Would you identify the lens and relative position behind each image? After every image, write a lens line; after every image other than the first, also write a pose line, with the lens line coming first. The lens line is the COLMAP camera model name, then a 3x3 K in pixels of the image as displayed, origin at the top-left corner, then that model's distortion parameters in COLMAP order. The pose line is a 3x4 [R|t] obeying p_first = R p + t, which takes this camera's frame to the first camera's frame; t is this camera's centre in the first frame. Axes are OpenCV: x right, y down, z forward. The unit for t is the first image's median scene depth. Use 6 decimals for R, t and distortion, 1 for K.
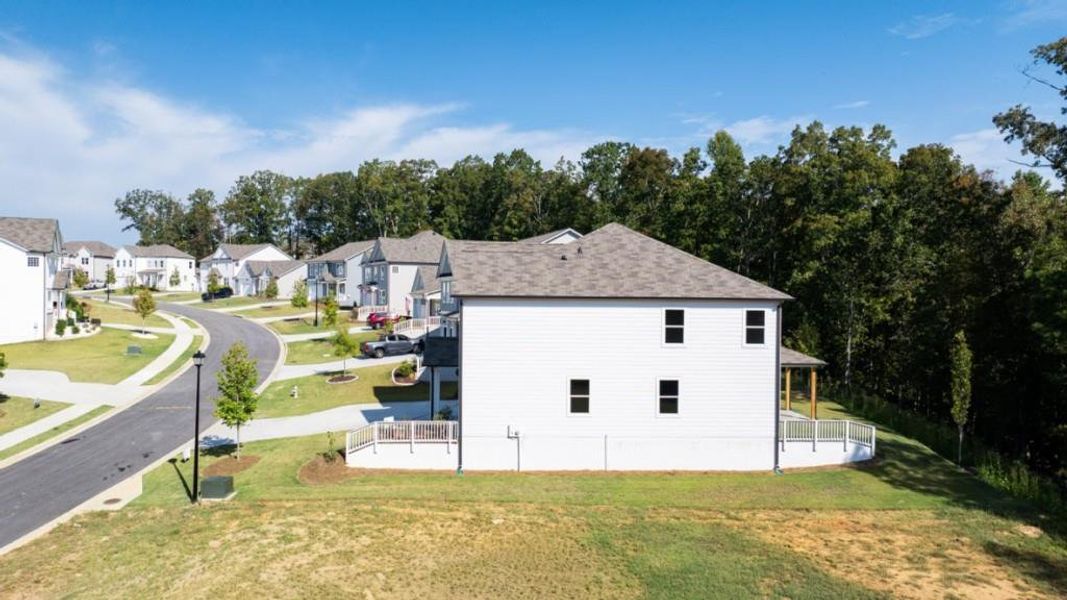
lens RADIAL K [[755.9, 0, 536.5], [0, 755.9, 302.2], [0, 0, 1]] dist [-0.040279, 0.045637]
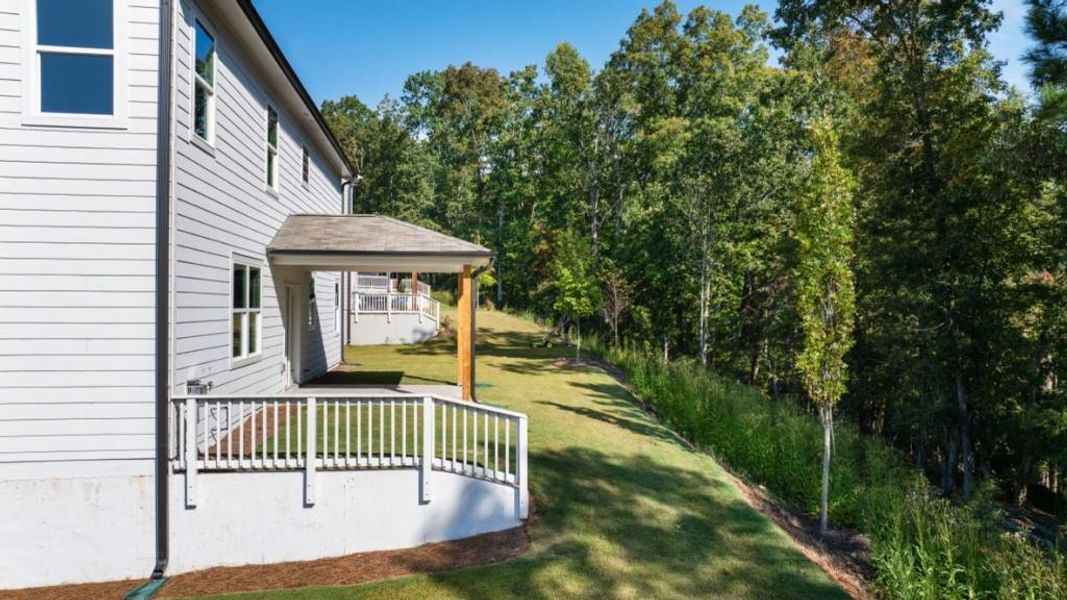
lens RADIAL K [[755.9, 0, 536.5], [0, 755.9, 302.2], [0, 0, 1]] dist [-0.040279, 0.045637]
pose [[0.995617, -0.003171, 0.093474, 0.427624], [0.004036, 0.999951, -0.009070, 0.126067], [-0.093440, 0.009407, 0.995580, 0.716140]]
